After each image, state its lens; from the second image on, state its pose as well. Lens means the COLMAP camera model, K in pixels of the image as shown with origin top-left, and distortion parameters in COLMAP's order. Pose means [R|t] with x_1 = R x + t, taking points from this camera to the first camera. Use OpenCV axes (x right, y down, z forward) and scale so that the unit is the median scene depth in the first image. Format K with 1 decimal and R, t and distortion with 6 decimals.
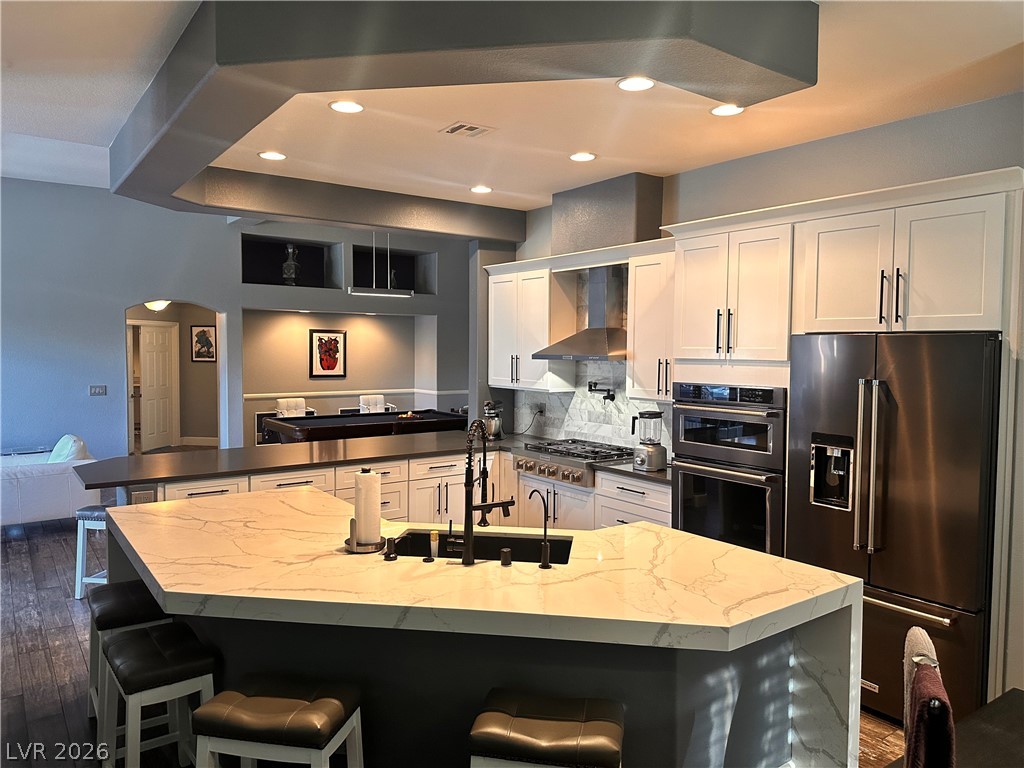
lens RADIAL K [[724.3, 0, 513.3], [0, 724.3, 382.6], [0, 0, 1]] dist [0.035754, -0.021739]
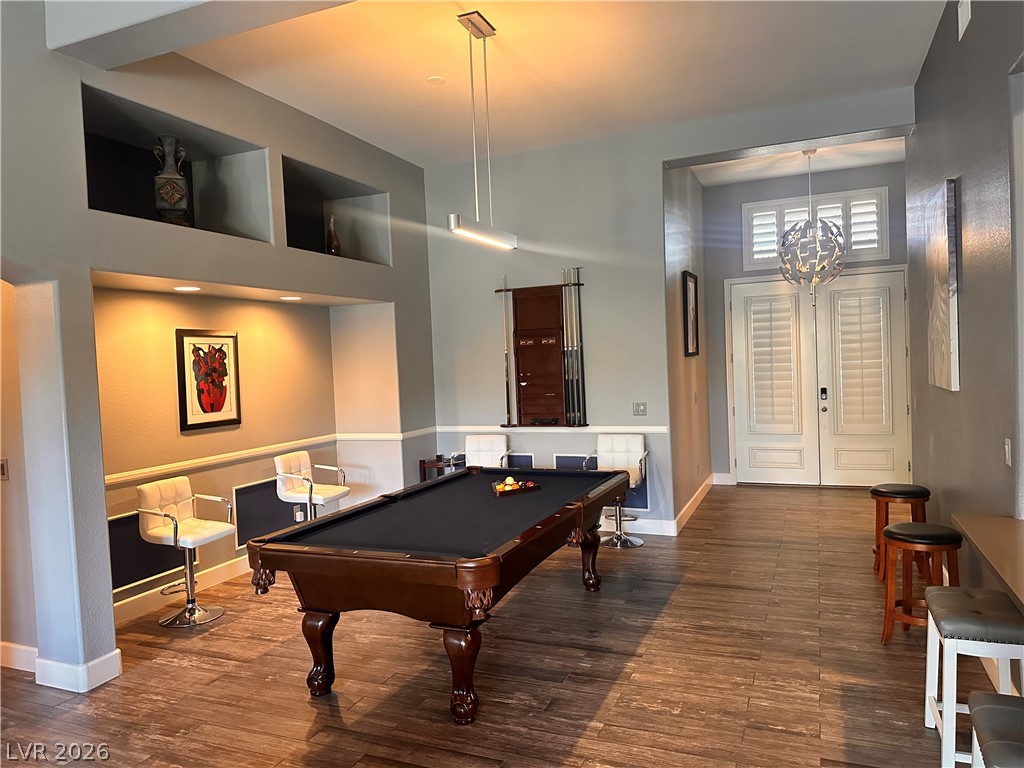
lens RADIAL K [[724.3, 0, 510.2], [0, 724.3, 381.1], [0, 0, 1]] dist [0.035754, -0.021739]
pose [[0.846578, -0.061878, 0.528656, -0.347276], [0.077052, 0.997005, -0.006694, -0.019783], [-0.526659, 0.046401, 0.848810, 0.481498]]
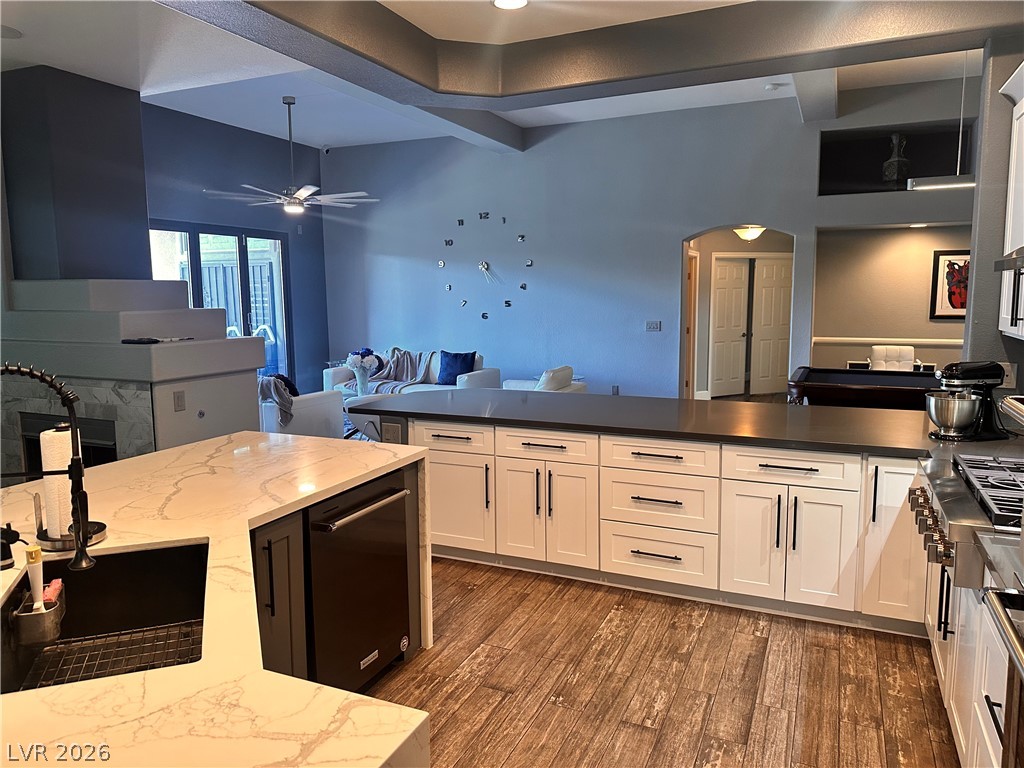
lens RADIAL K [[724.3, 0, 507.7], [0, 724.3, 377.6], [0, 0, 1]] dist [0.035754, -0.021739]
pose [[0.485408, 0.094339, -0.869183, 0.151910], [-0.034556, 0.995455, 0.088746, 0.001256], [0.873605, -0.013042, 0.486461, 0.280074]]
